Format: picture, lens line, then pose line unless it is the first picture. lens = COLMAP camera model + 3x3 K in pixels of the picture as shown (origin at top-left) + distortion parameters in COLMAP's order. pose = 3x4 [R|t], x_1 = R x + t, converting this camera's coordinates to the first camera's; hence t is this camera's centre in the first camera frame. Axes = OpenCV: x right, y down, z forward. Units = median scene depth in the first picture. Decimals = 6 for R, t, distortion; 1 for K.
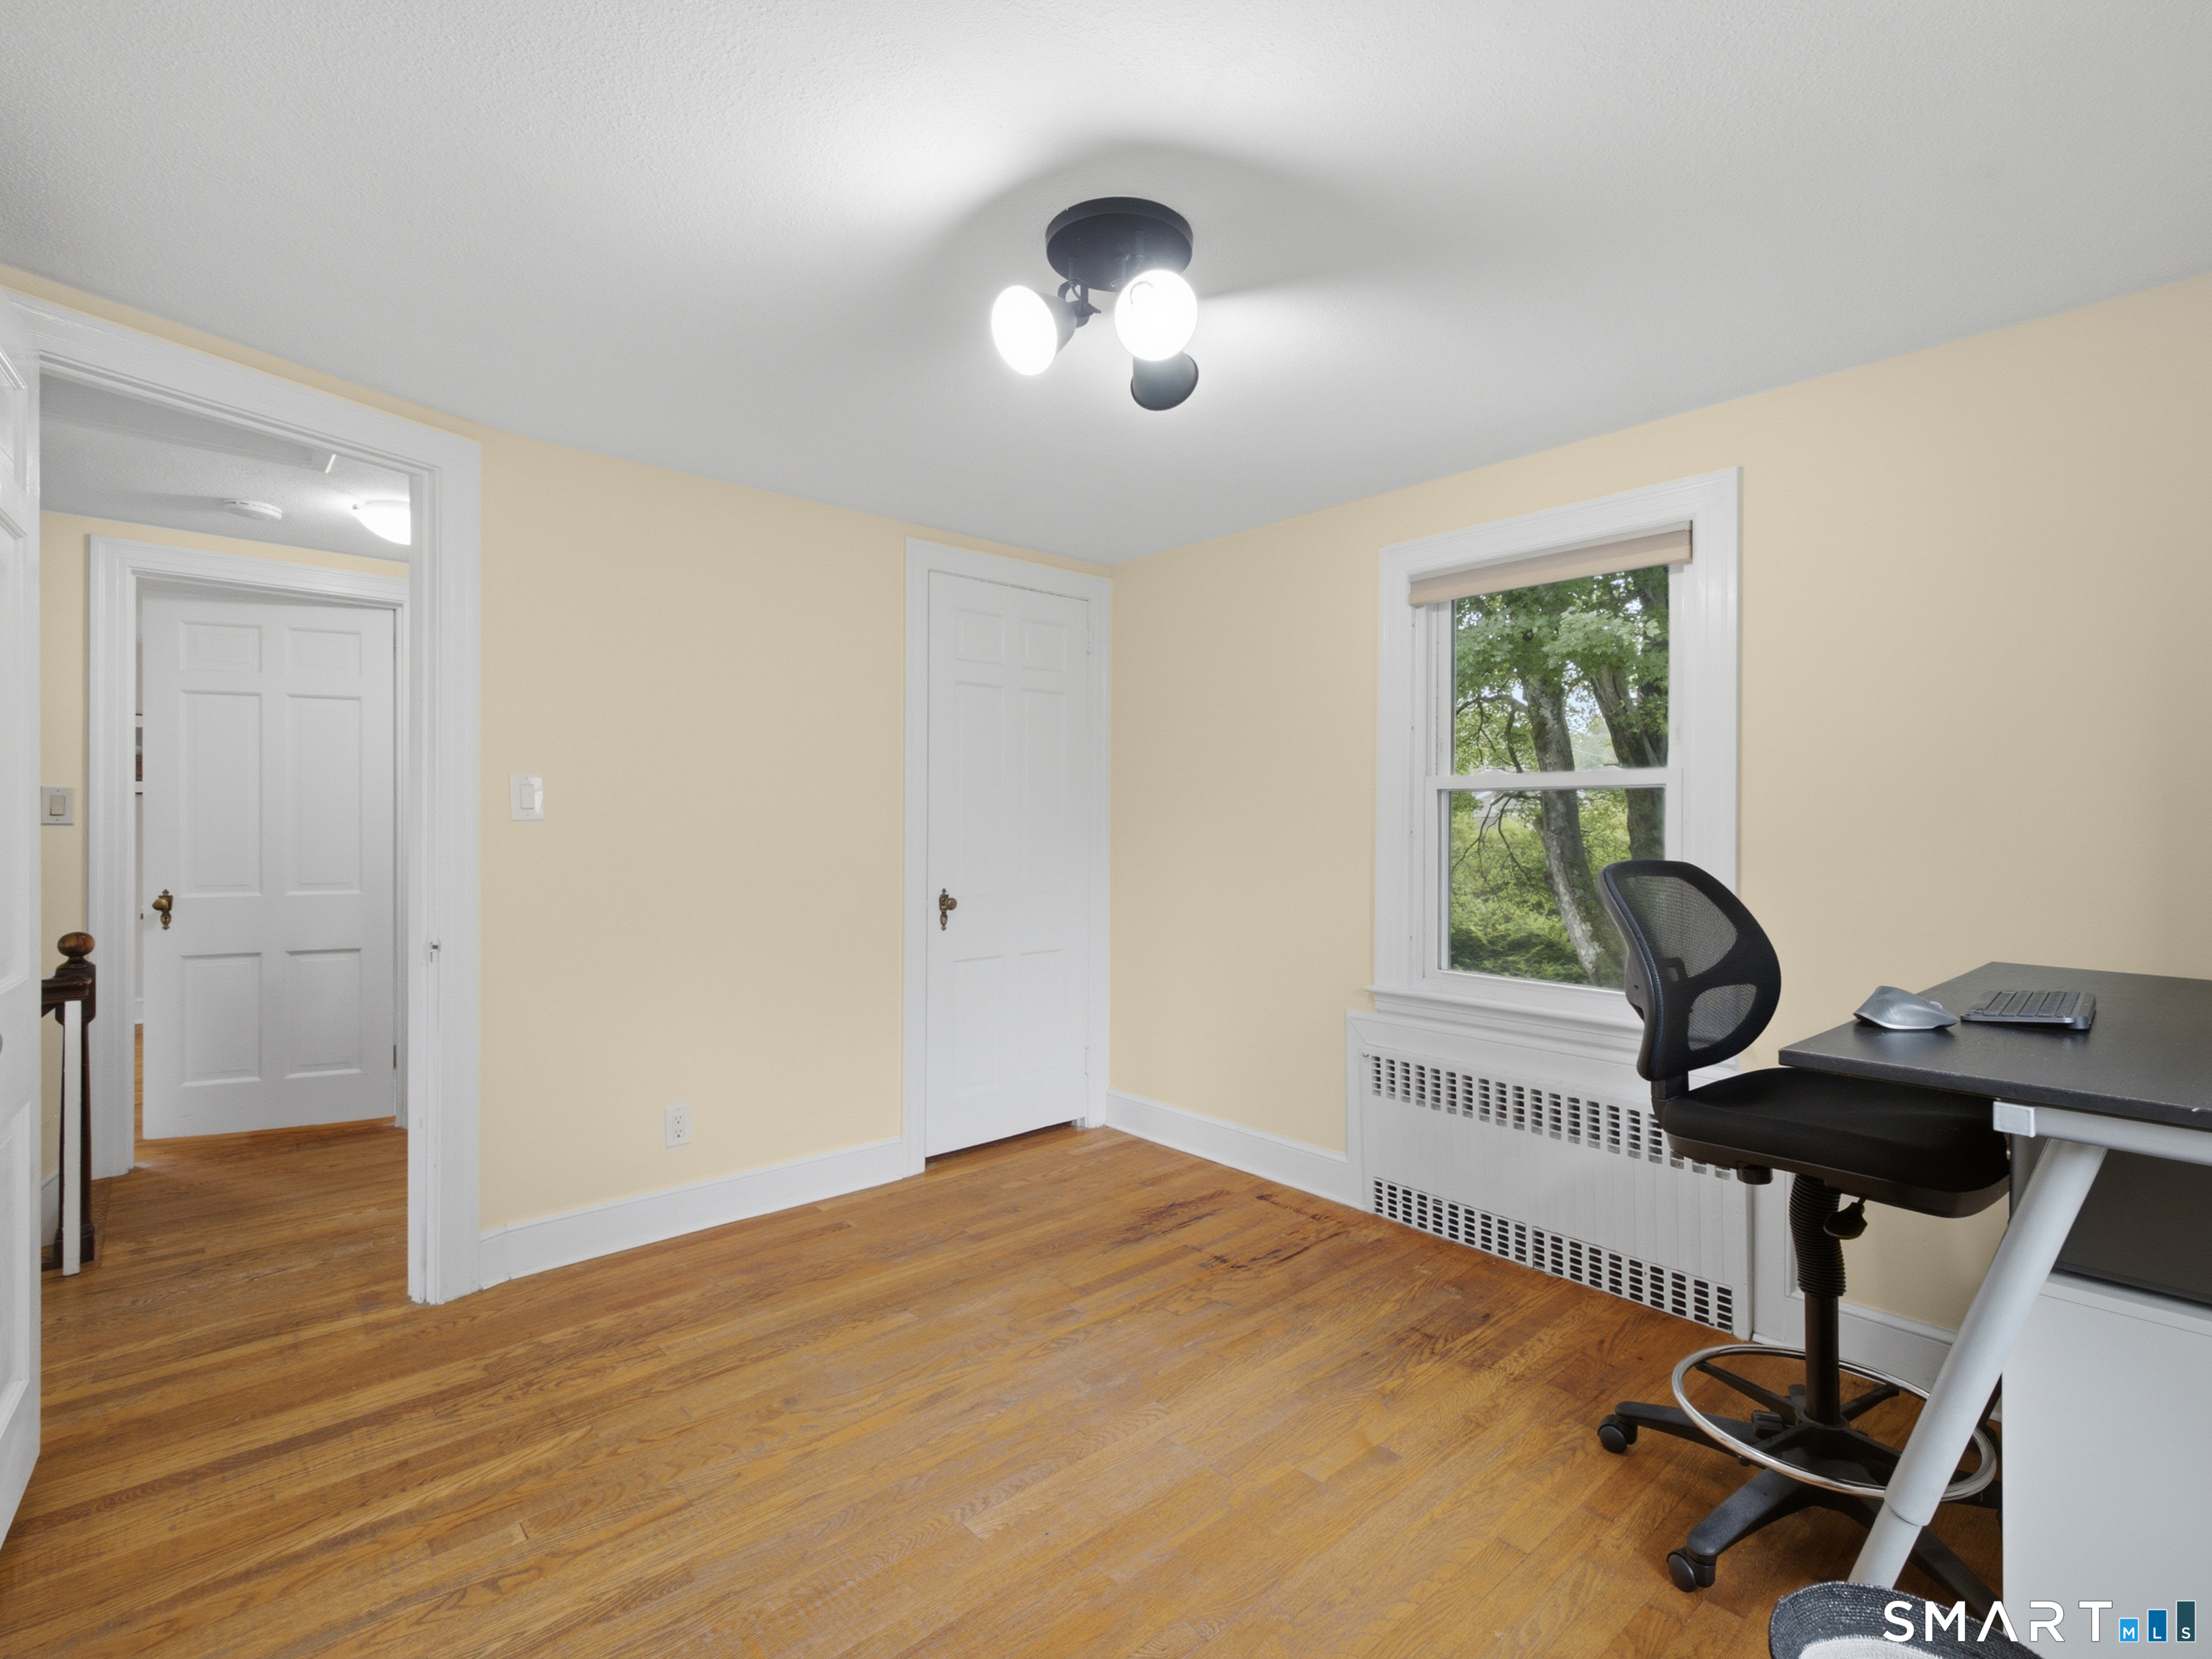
lens RADIAL K [[1022.9, 0, 1107.0], [0, 1022.9, 821.8], [0, 0, 1]] dist [0.004368, 0.000004]
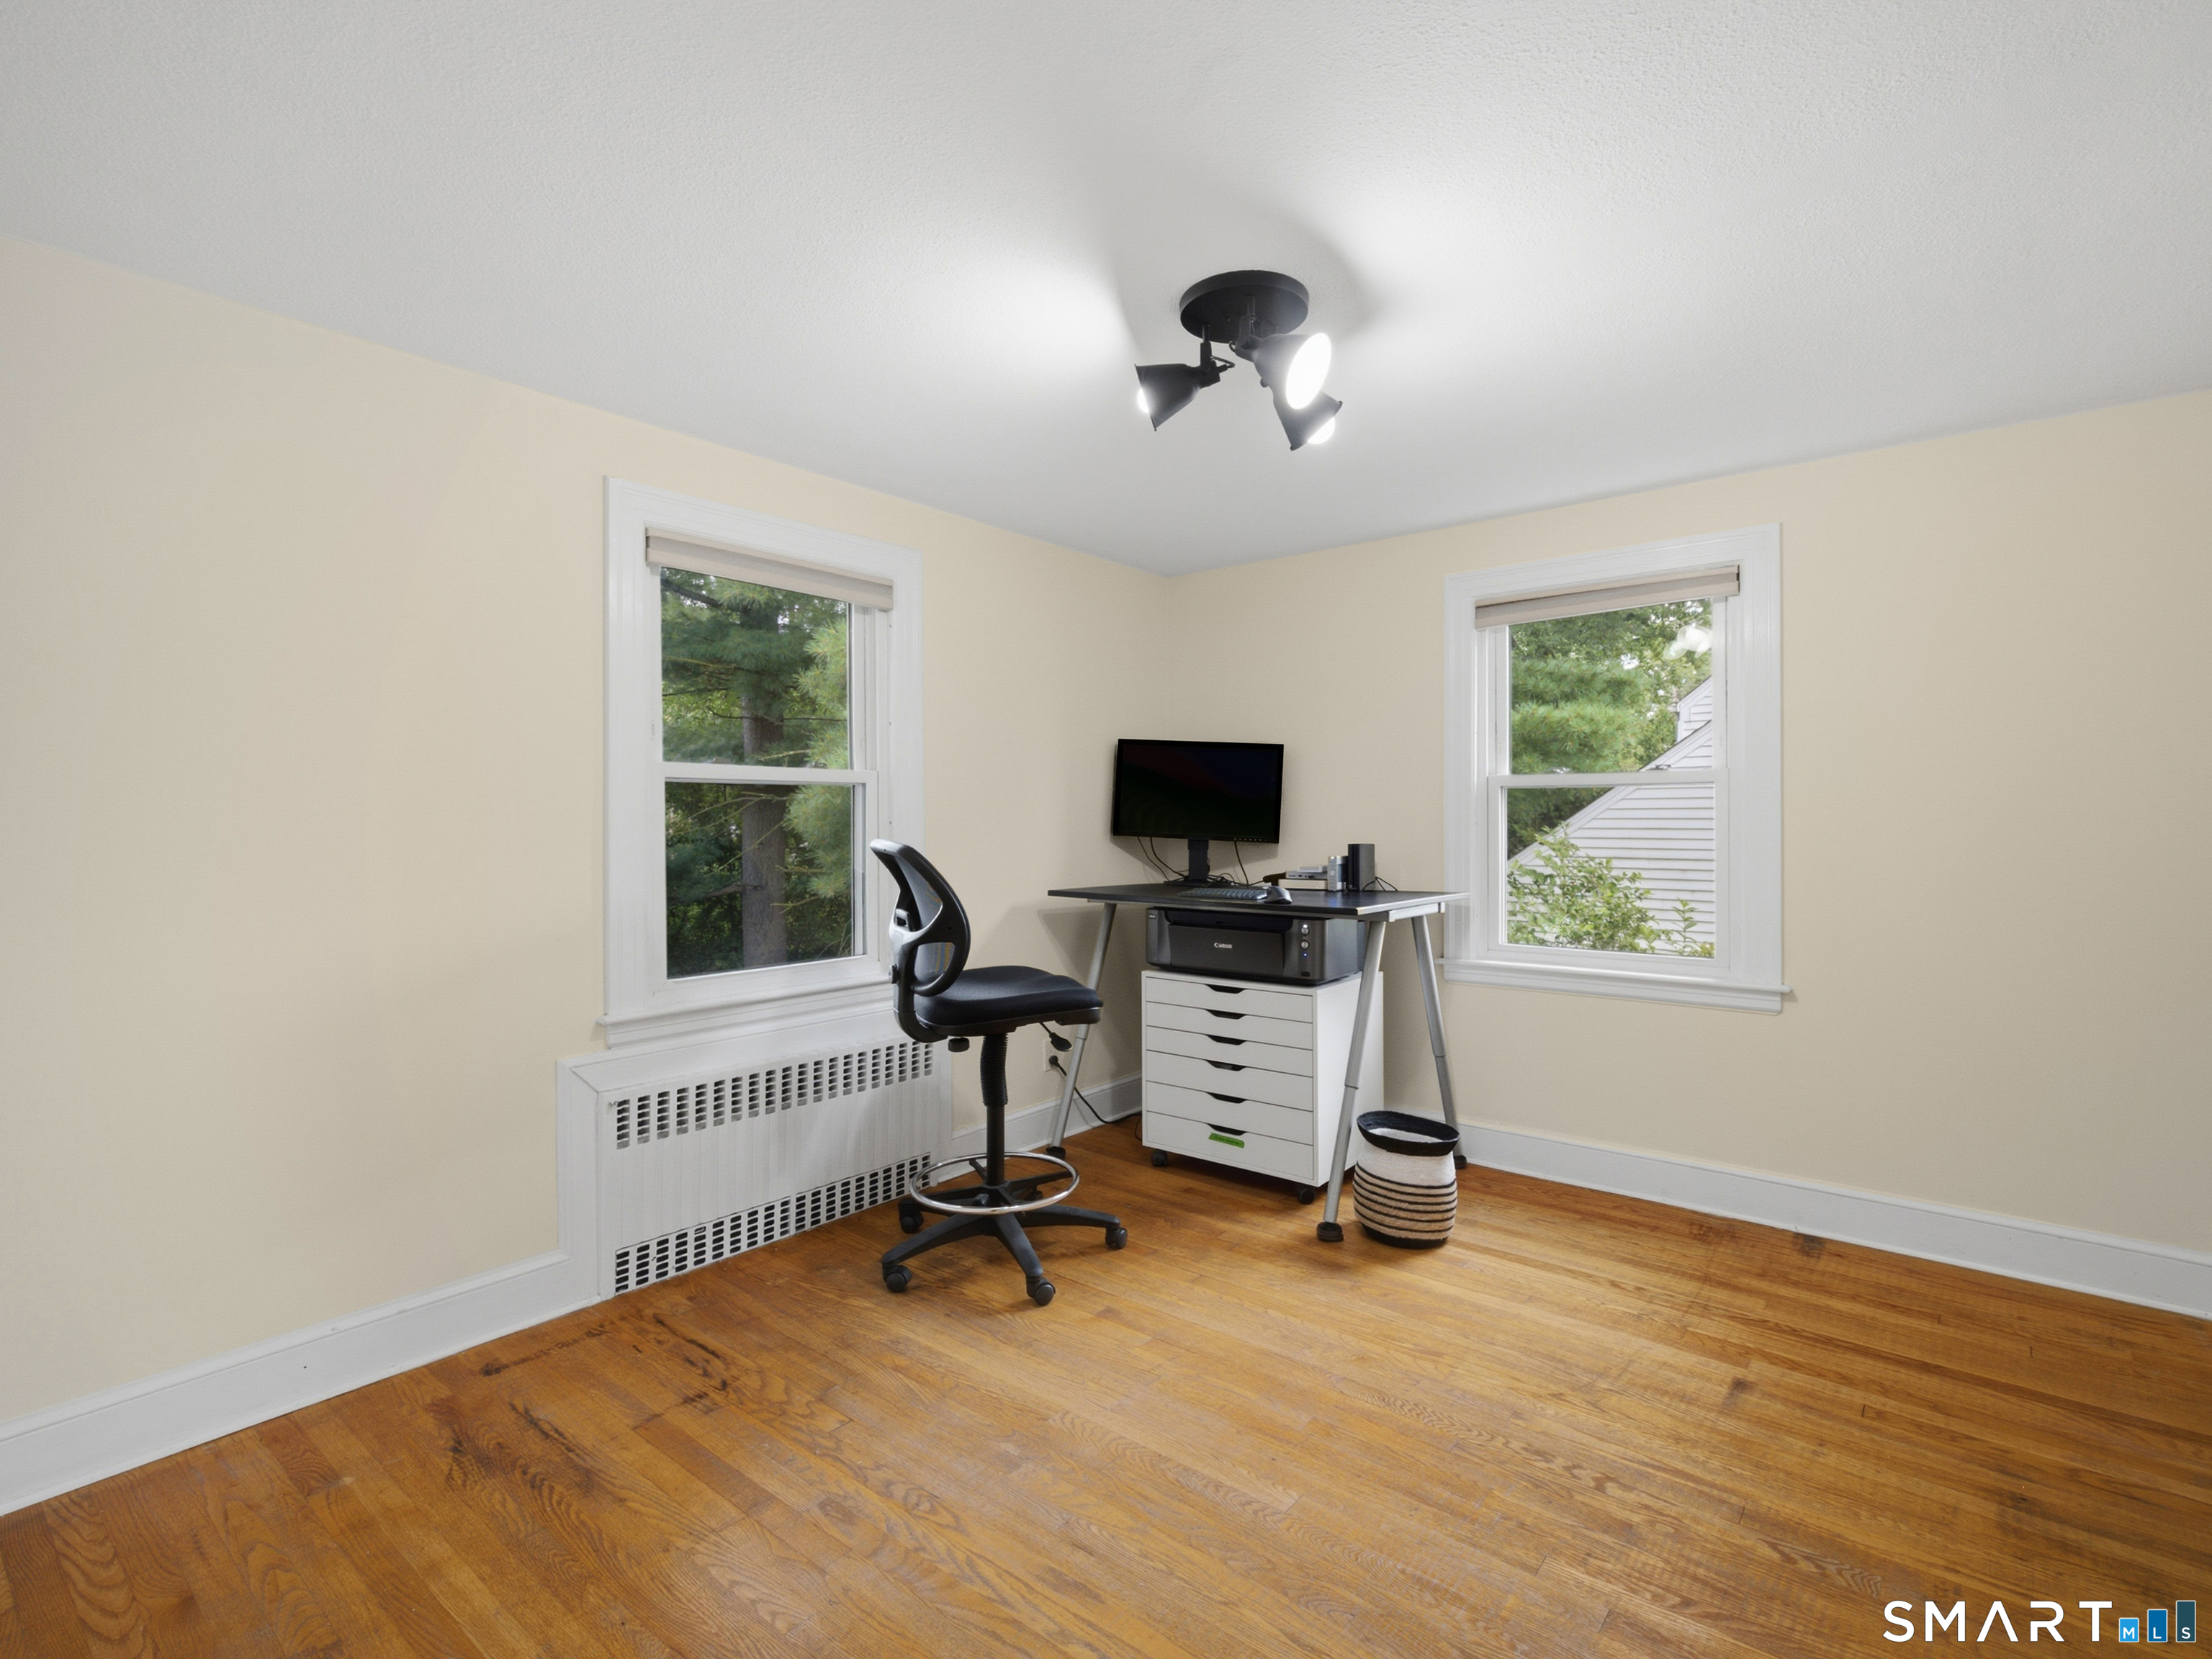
lens RADIAL K [[1022.9, 0, 1154.0], [0, 1022.9, 822.8], [0, 0, 1]] dist [0.004368, 0.000004]
pose [[-0.158810, -0.004244, 0.987300, -0.650656], [0.003256, 0.999983, 0.004822, 0.005523], [-0.987304, 0.003981, -0.158794, 0.756550]]
